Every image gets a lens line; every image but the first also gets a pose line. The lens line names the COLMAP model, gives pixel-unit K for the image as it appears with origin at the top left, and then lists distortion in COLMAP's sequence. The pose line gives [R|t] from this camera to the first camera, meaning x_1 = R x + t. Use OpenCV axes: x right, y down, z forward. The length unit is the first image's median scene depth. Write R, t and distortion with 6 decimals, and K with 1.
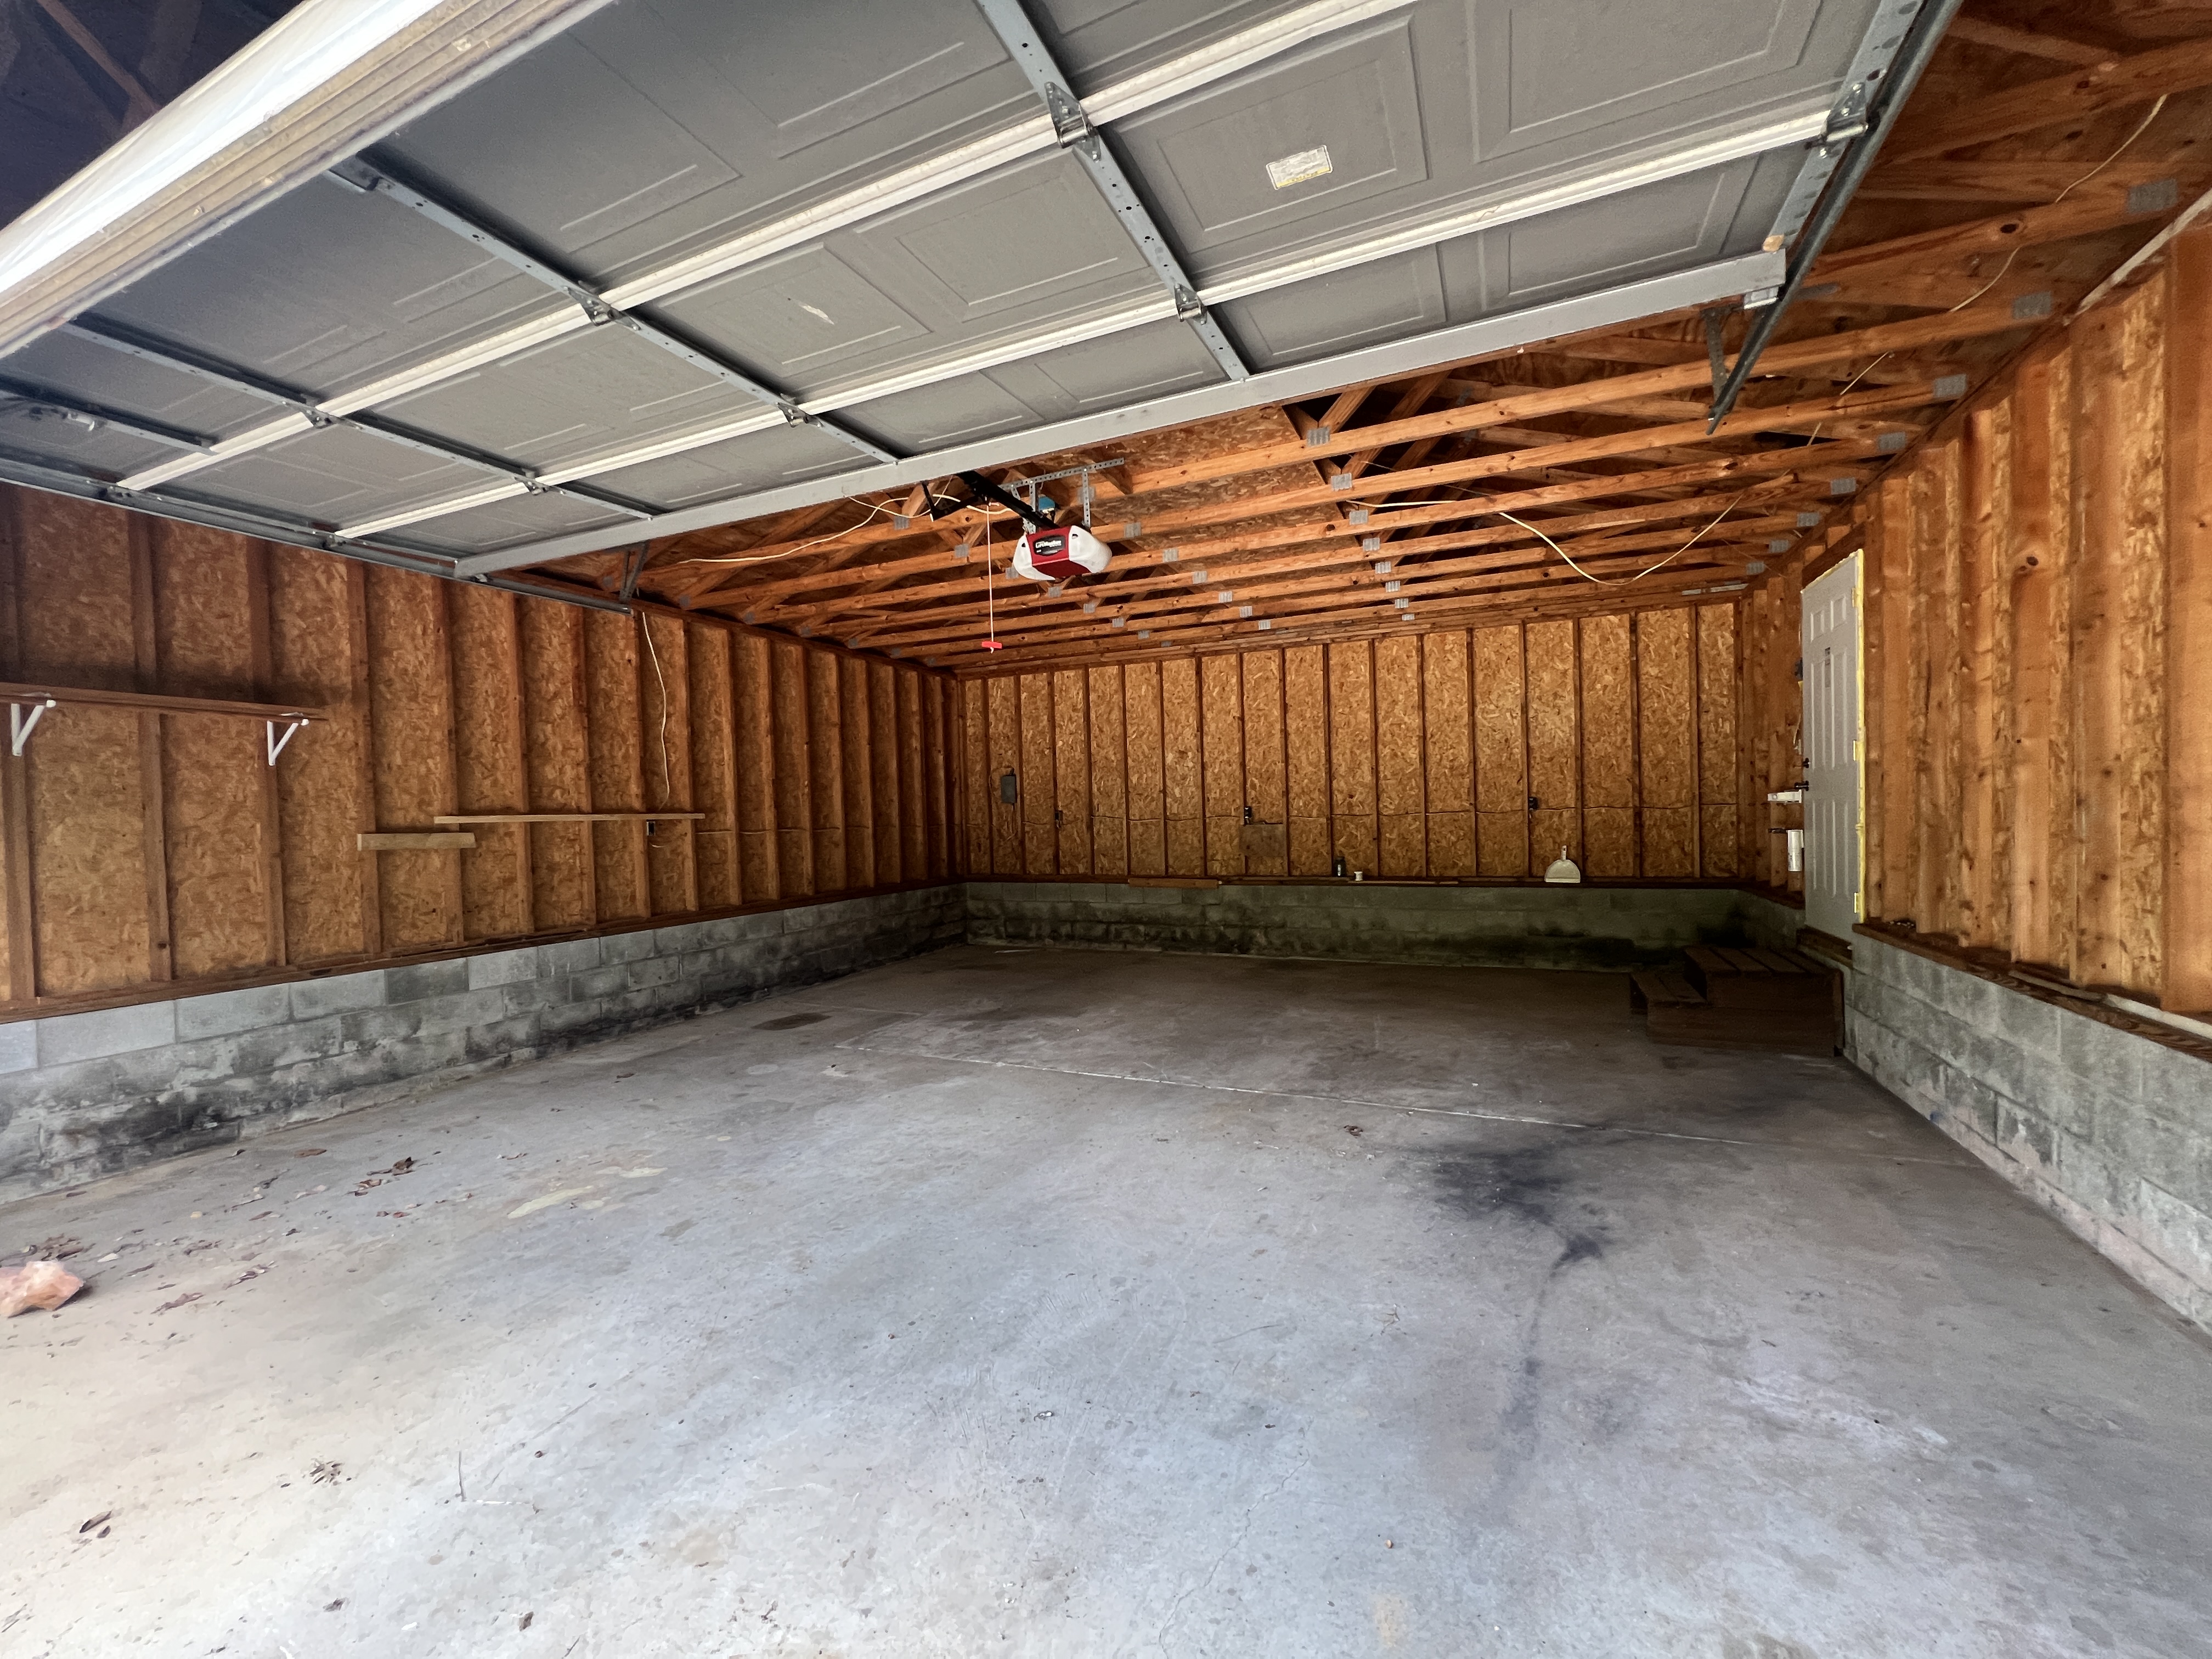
lens RADIAL K [[884.3, 0, 1108.4], [0, 884.3, 833.4], [0, 0, 1]] dist [-0.001397, 0.000195]
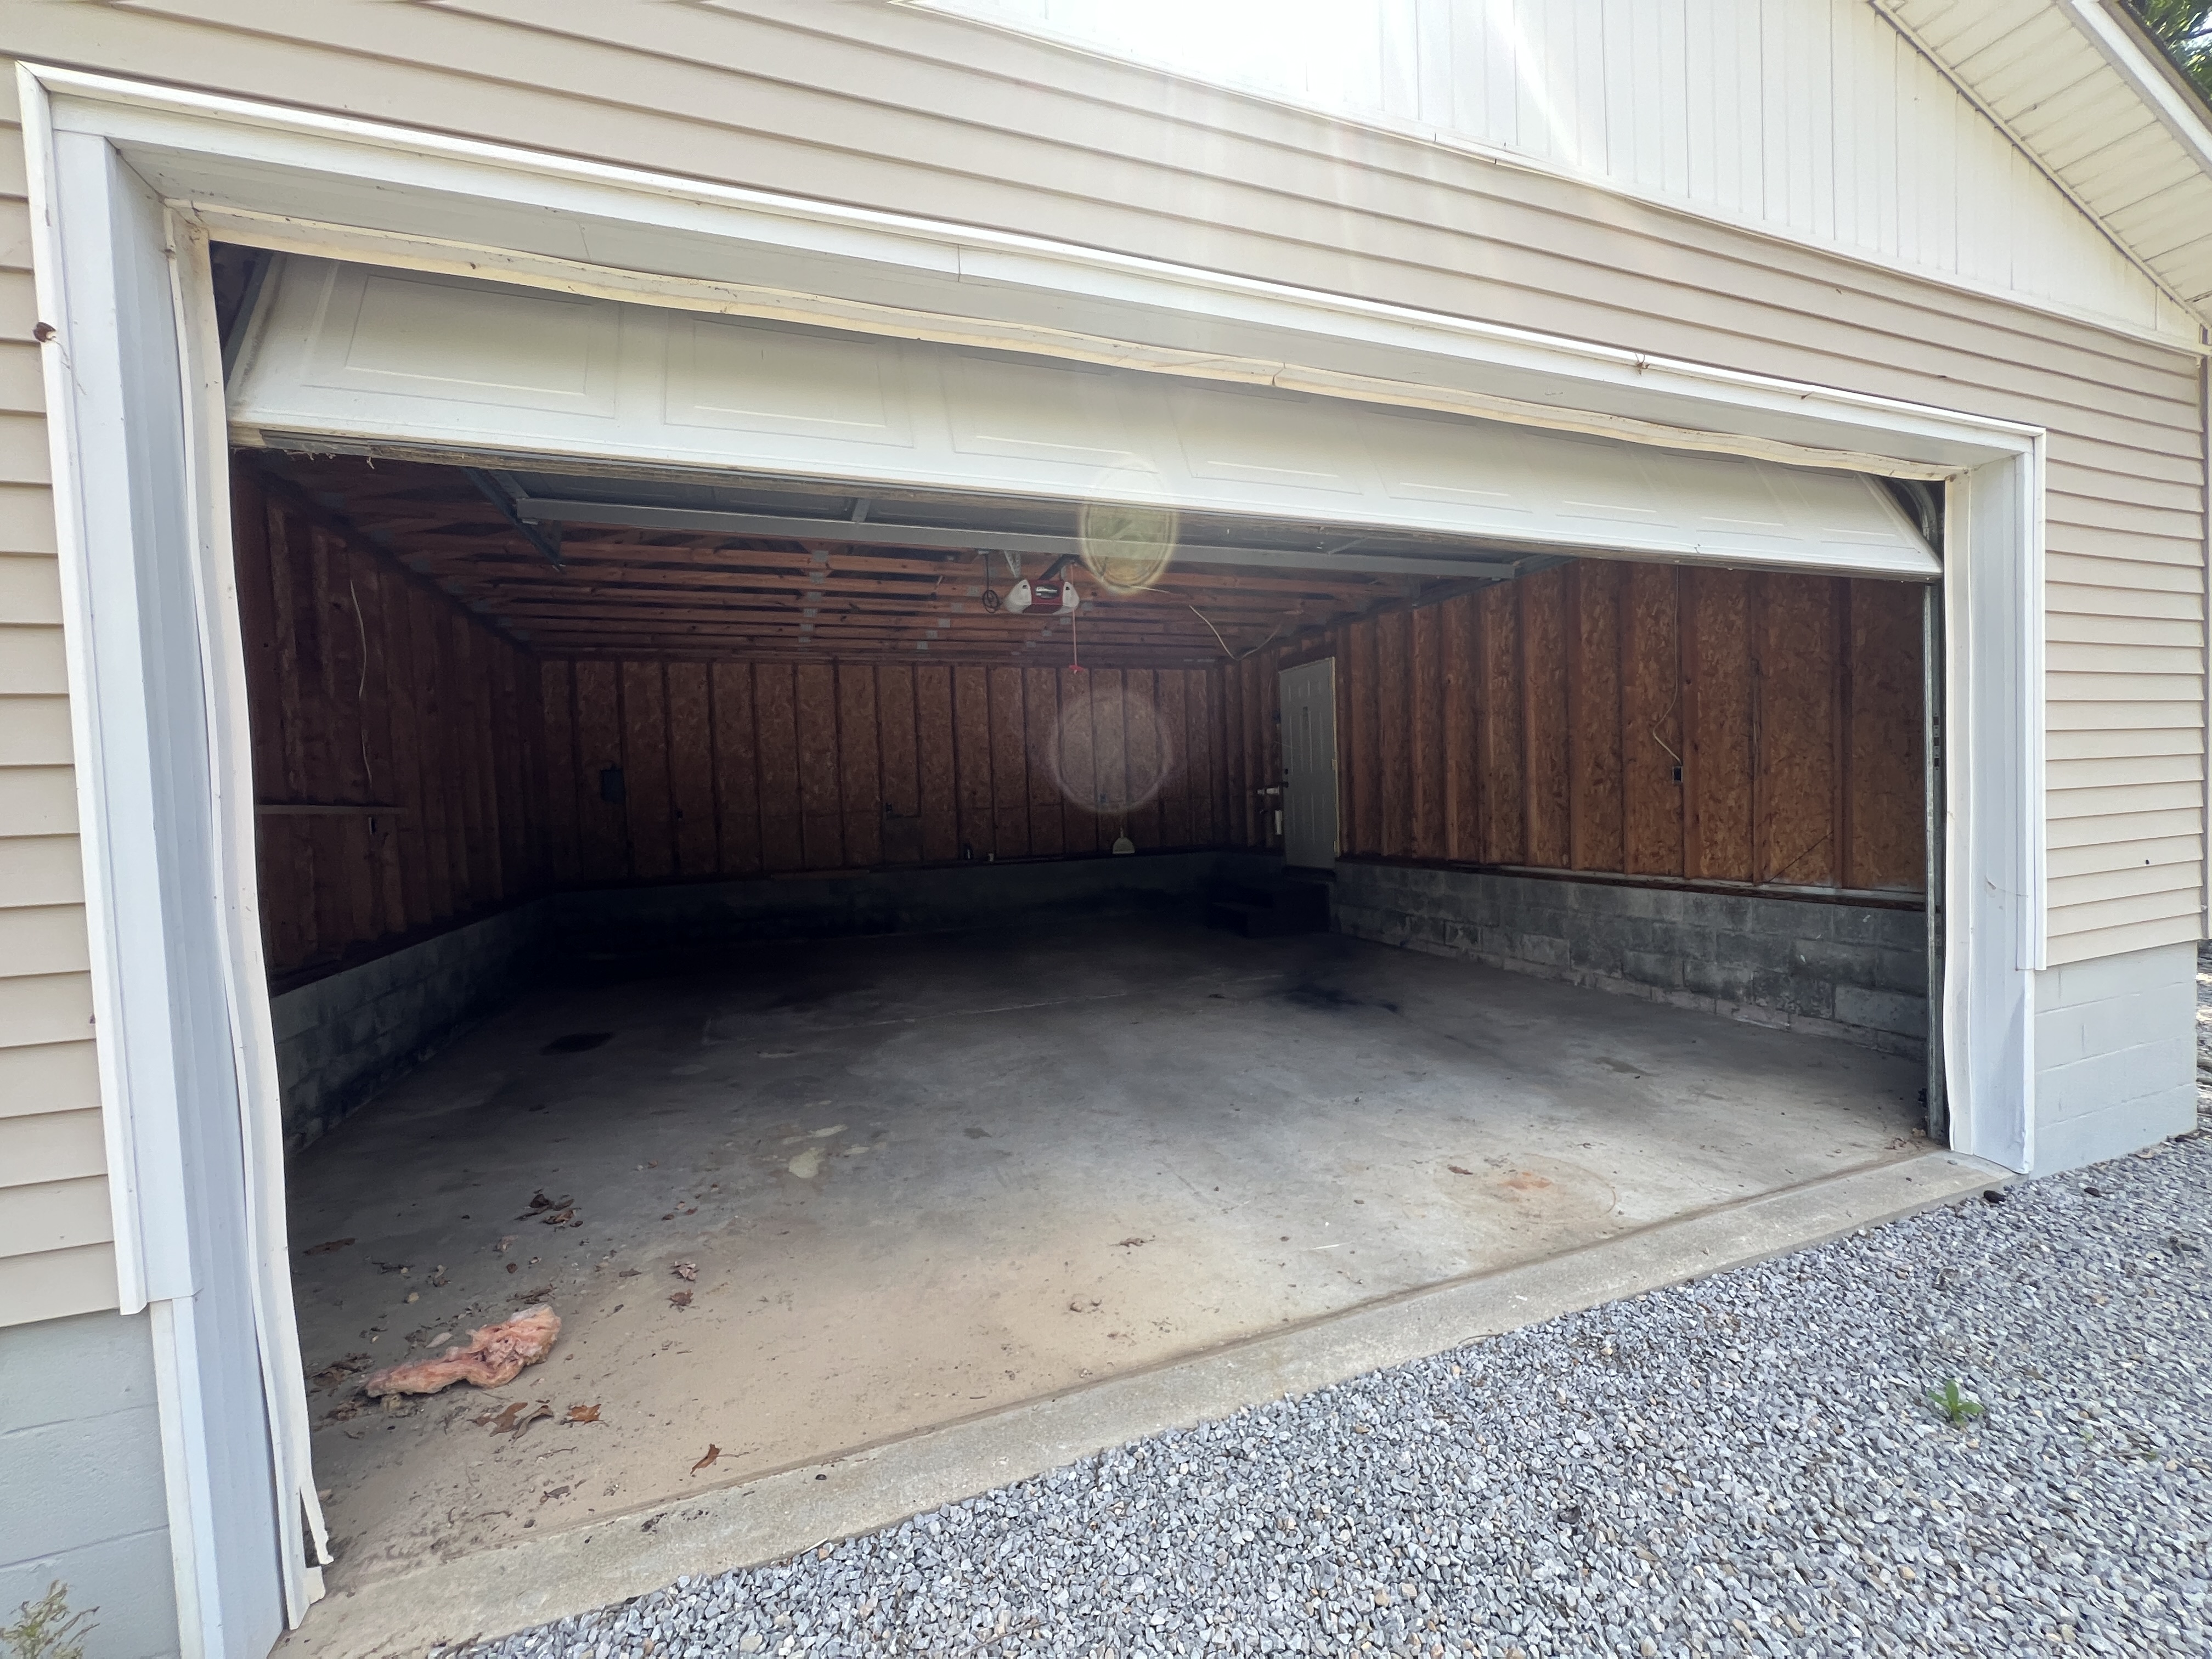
lens RADIAL K [[885.2, 0, 1102.5], [0, 885.2, 830.1], [0, 0, 1]] dist [-0.010353, 0.000117]
pose [[0.717986, -0.024975, 0.695610, -0.799805], [0.034667, 0.999399, 0.000100, 0.026897], [-0.695194, 0.024043, 0.718420, 0.002011]]
